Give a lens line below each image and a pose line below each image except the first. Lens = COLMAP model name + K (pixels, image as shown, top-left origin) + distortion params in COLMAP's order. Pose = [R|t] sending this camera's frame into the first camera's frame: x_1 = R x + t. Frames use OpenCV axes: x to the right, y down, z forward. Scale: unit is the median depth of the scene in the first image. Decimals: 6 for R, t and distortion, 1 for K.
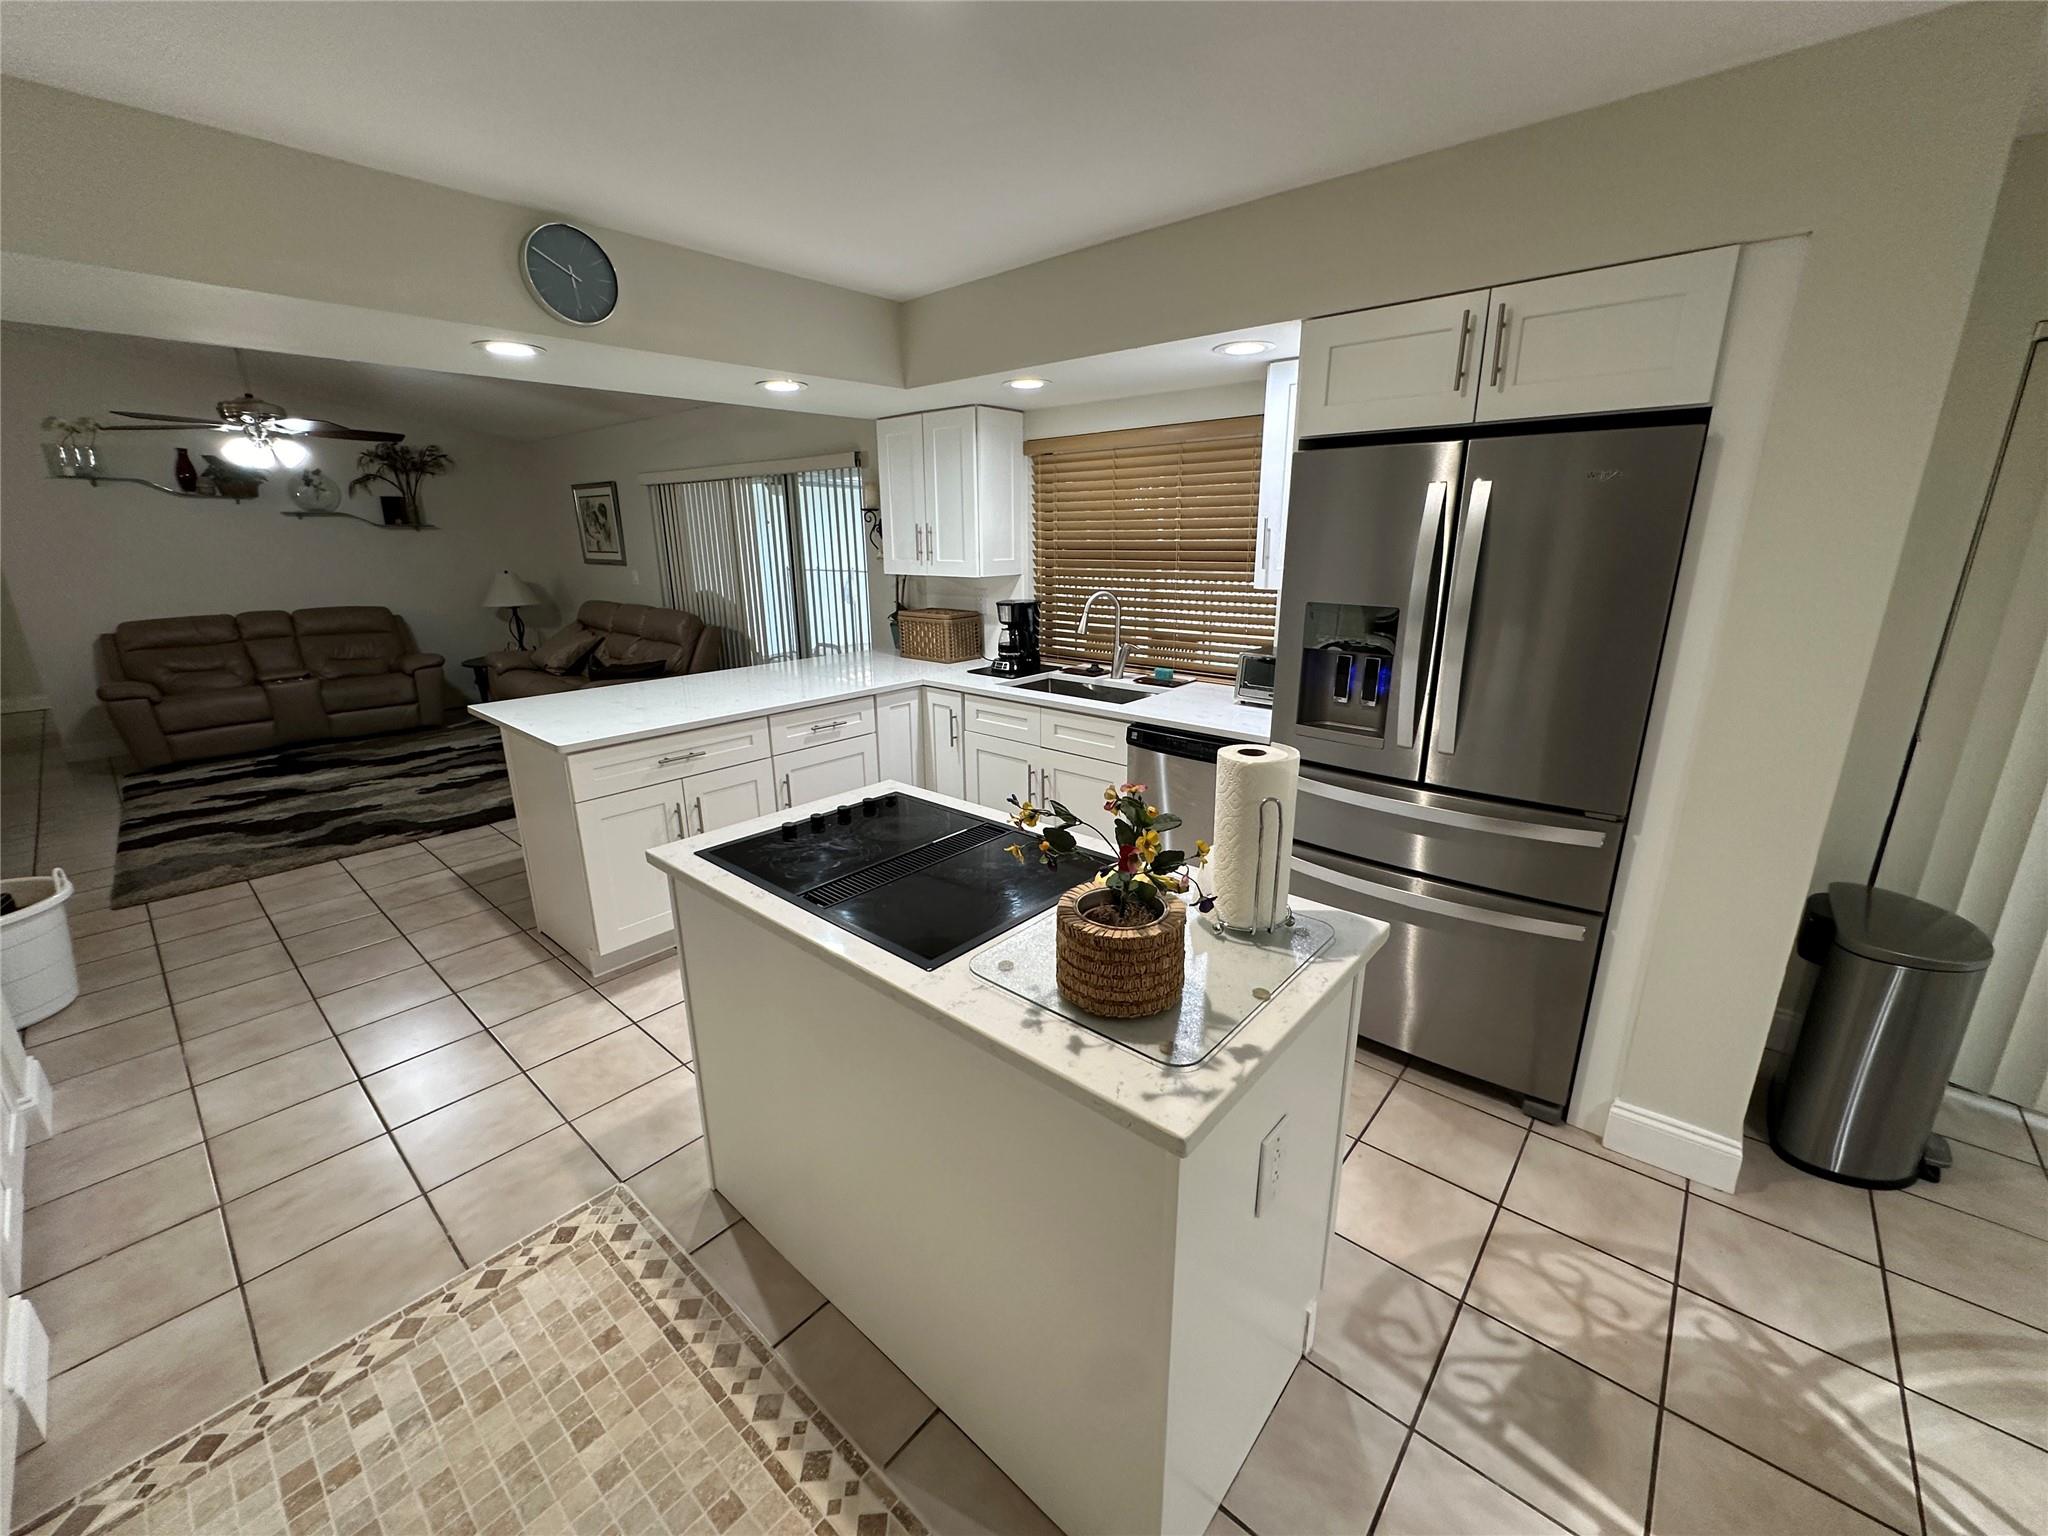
lens RADIAL K [[817.0, 0, 1026.0], [0, 817.0, 763.3], [0, 0, 1]] dist [-0.005759, 0.000999]
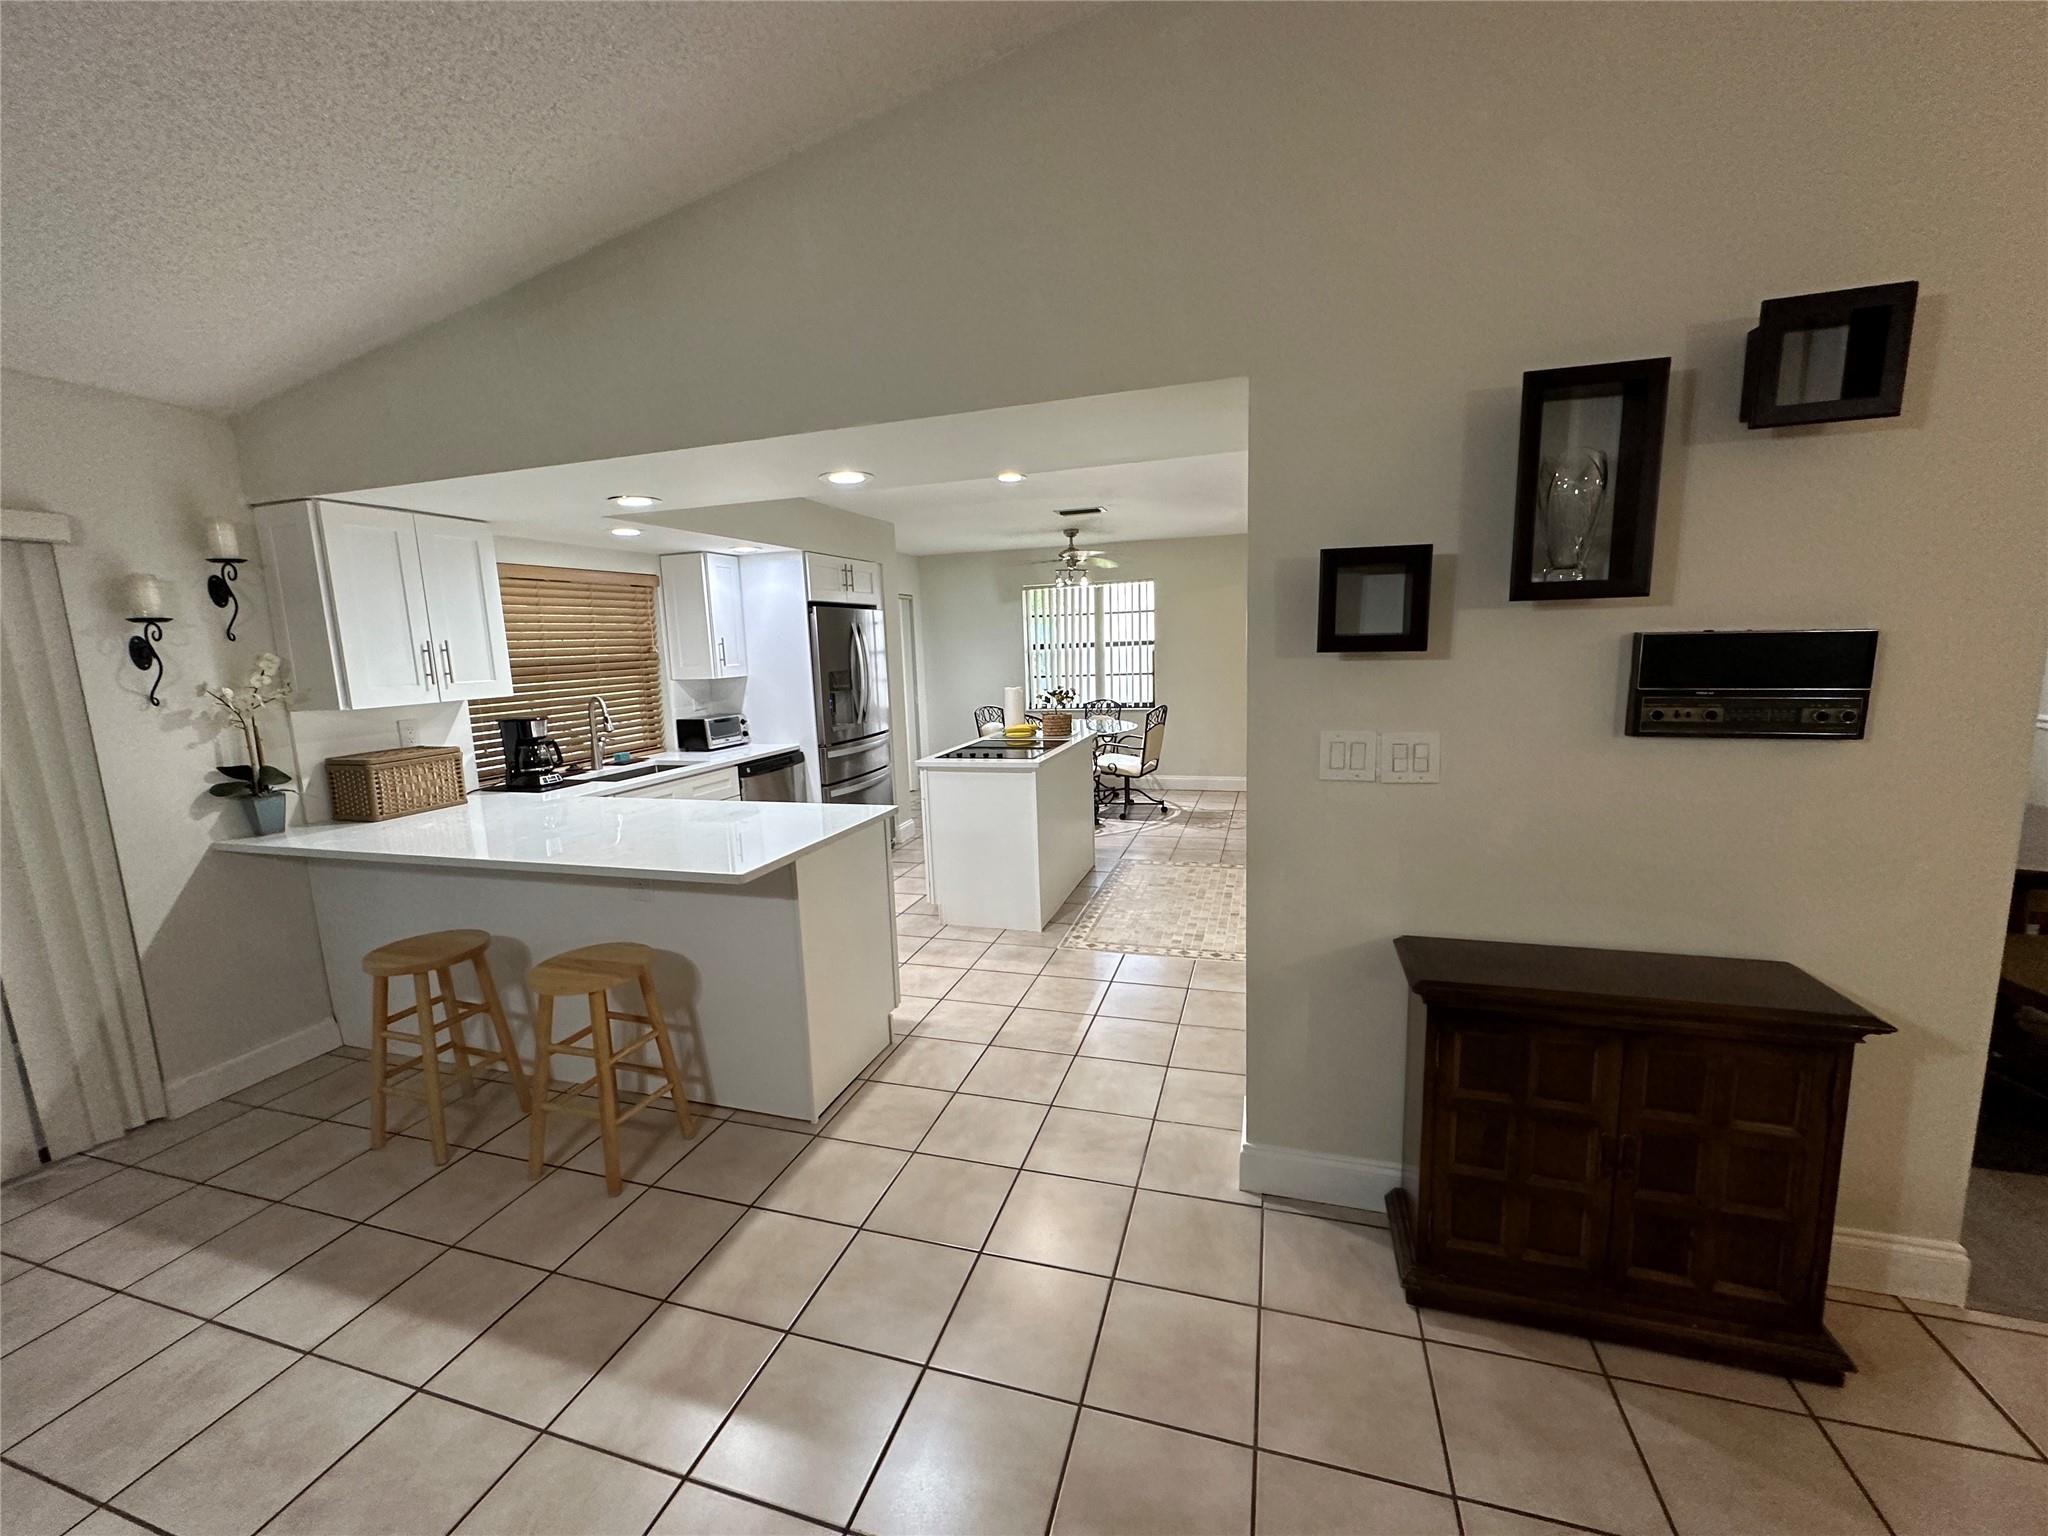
lens RADIAL K [[817.0, 0, 1026.8], [0, 817.0, 767.0], [0, 0, 1]] dist [-0.005759, 0.000999]
pose [[-0.405034, -0.115217, 0.907013, -1.142826], [0.289764, 0.924714, 0.246861, -0.207120], [-0.867171, 0.362807, -0.341155, 0.817549]]
